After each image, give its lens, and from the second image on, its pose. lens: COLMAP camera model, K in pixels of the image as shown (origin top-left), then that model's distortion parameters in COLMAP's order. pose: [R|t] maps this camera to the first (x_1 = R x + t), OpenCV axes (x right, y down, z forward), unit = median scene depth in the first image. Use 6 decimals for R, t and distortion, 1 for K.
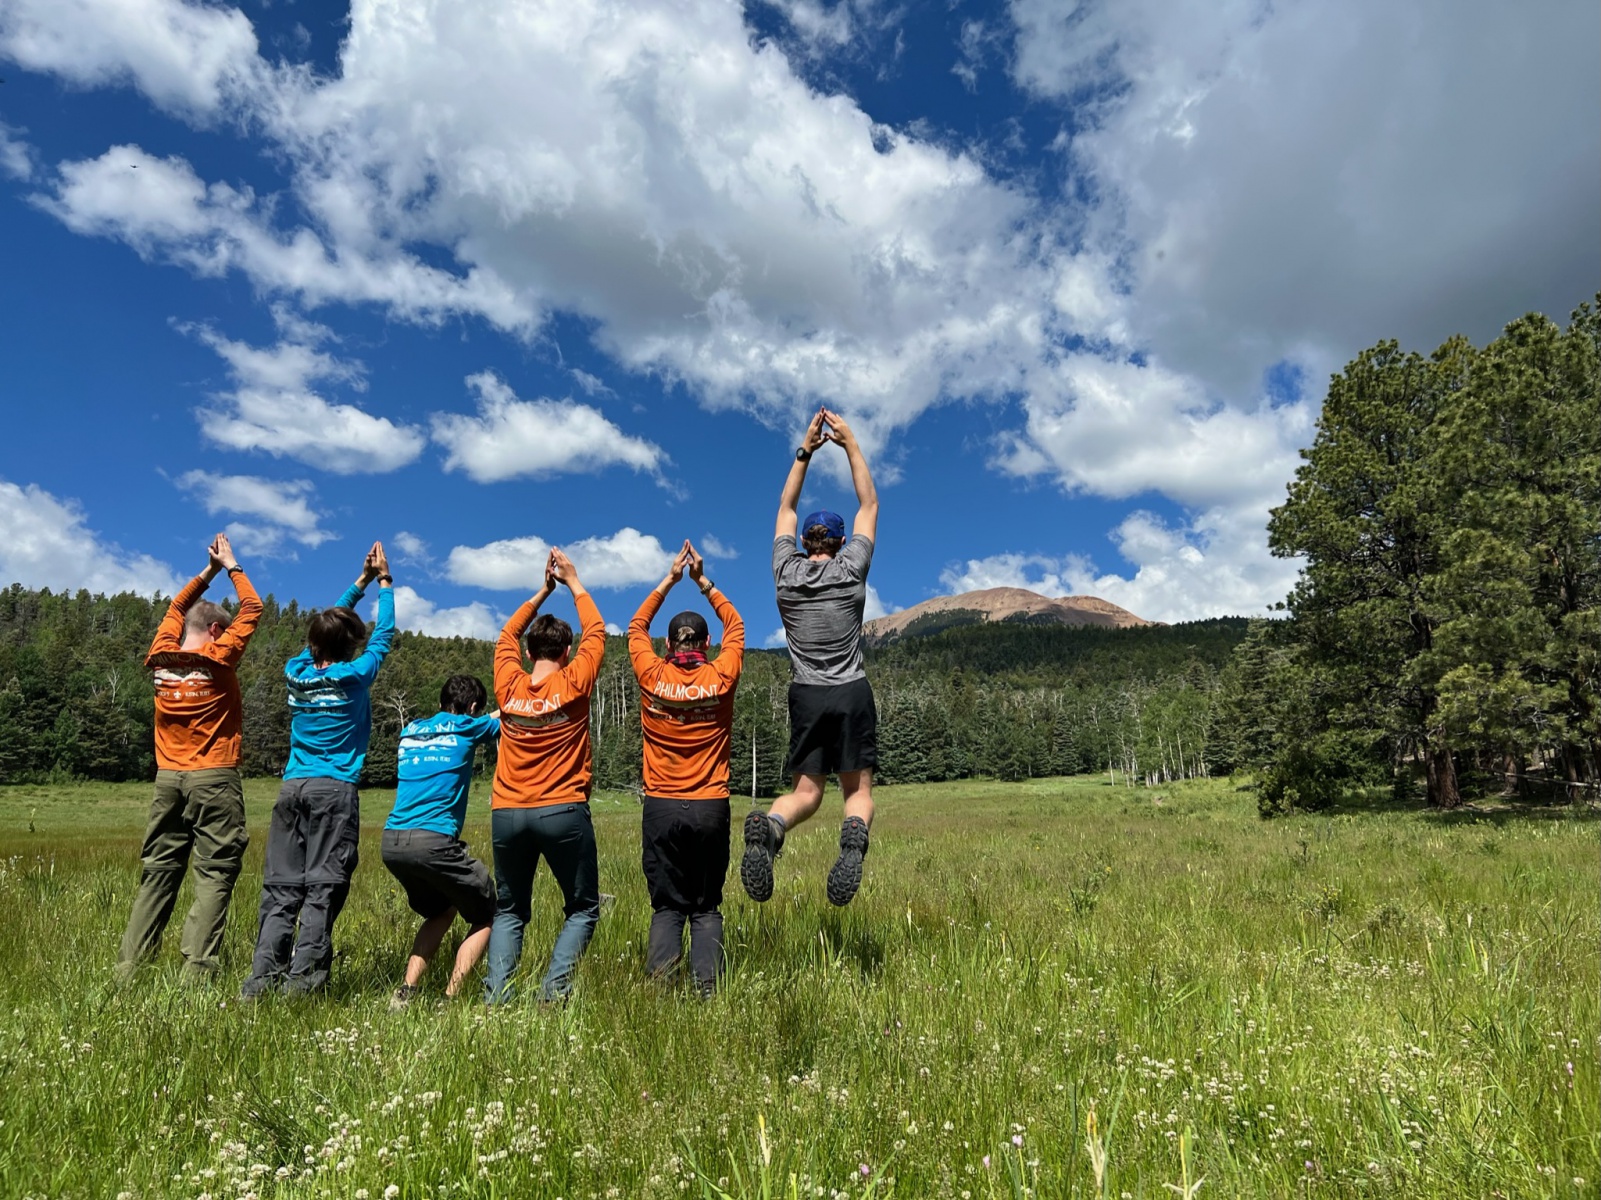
lens RADIAL K [[1204.9, 0, 806.0], [0, 1204.9, 600.5], [0, 0, 1]] dist [0.074339, -0.090647]
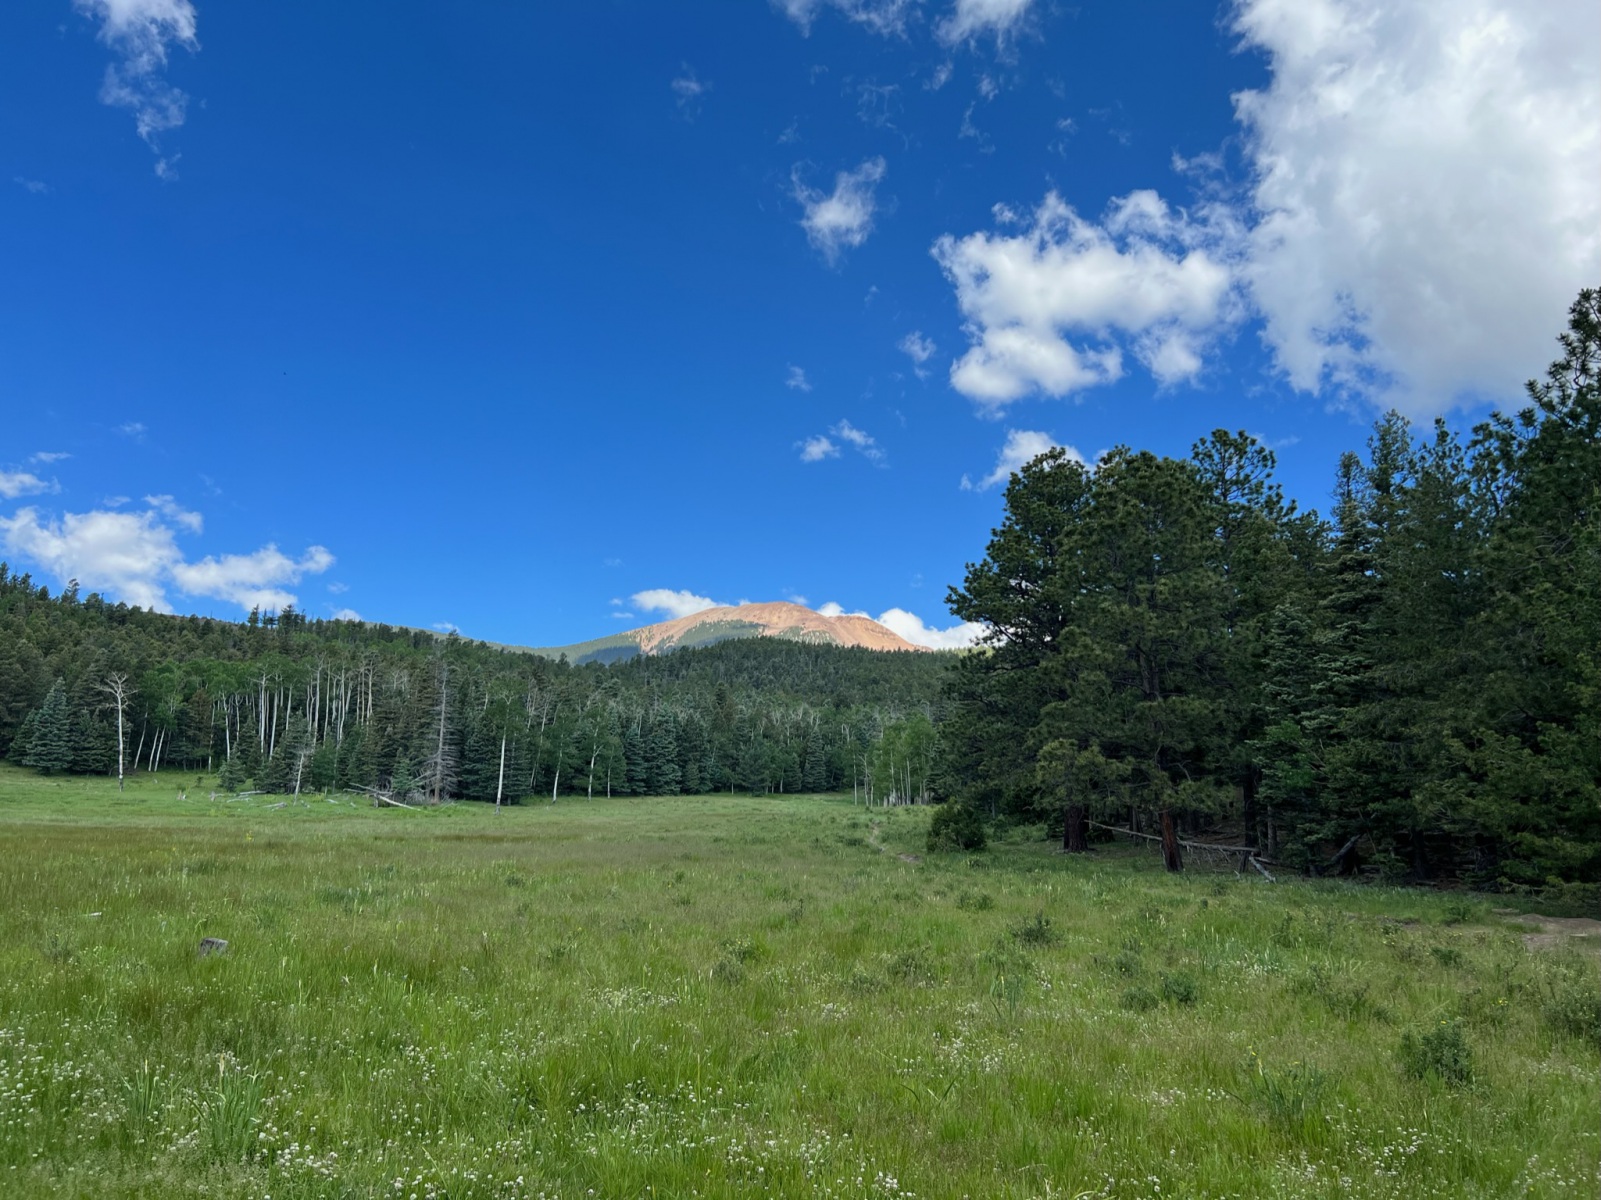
lens RADIAL K [[1200.6, 0, 817.3], [0, 1200.6, 592.8], [0, 0, 1]] dist [0.070117, -0.087637]
pose [[0.979129, 0.075238, 0.188801, 0.041625], [-0.072758, 0.997148, -0.020045, -0.034673], [-0.189771, 0.005890, 0.981811, -0.094728]]
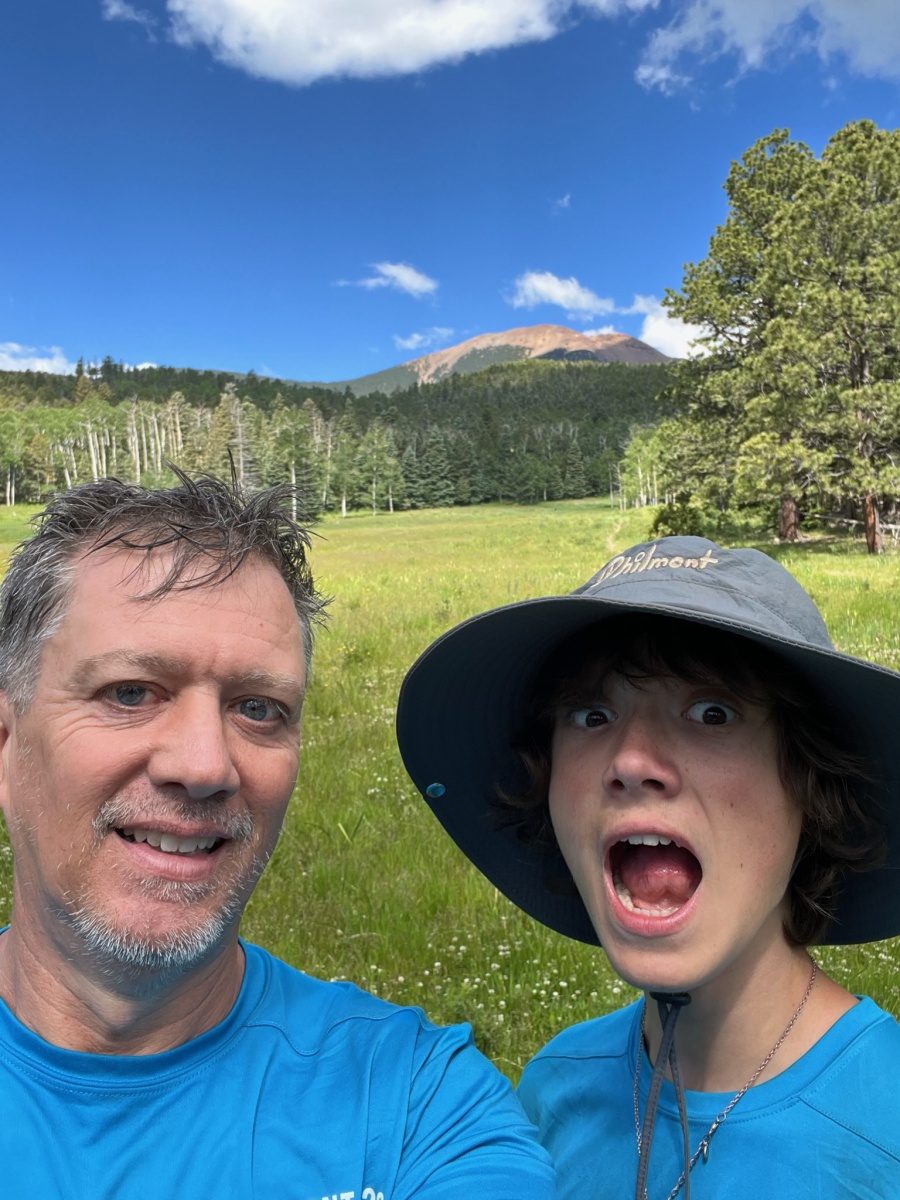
lens RADIAL K [[1069.8, 0, 451.9], [0, 1069.8, 605.8], [0, 0, 1]] dist [0.085320, -0.116564]
pose [[0.997098, -0.012759, 0.075052, 0.092800], [-0.005885, 0.969985, 0.243092, -0.028586], [-0.075901, -0.242829, 0.967095, -0.057091]]
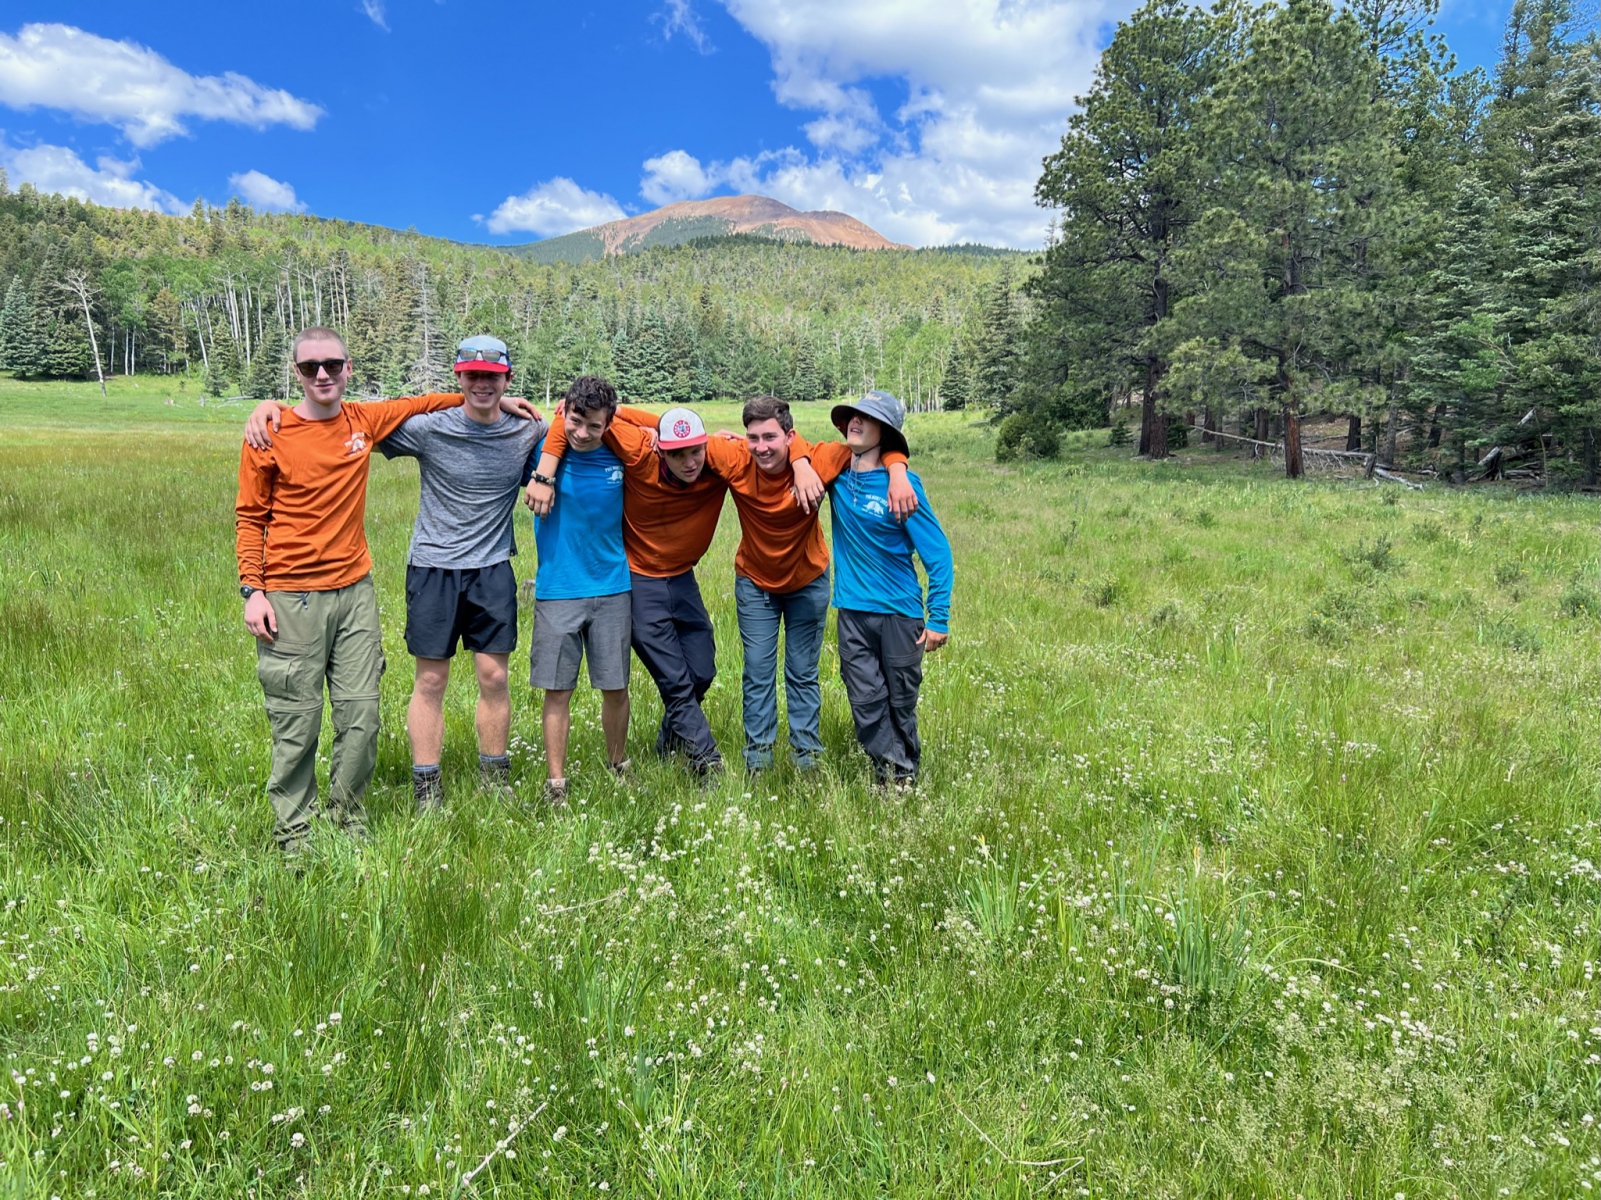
lens RADIAL K [[1211.9, 0, 798.4], [0, 1211.9, 601.4], [0, 0, 1]] dist [0.055858, -0.064248]
pose [[0.977775, 0.006522, 0.209558, -0.030955], [-0.071218, 0.950415, 0.302719, -0.019958], [-0.197193, -0.310916, 0.929756, -0.023562]]
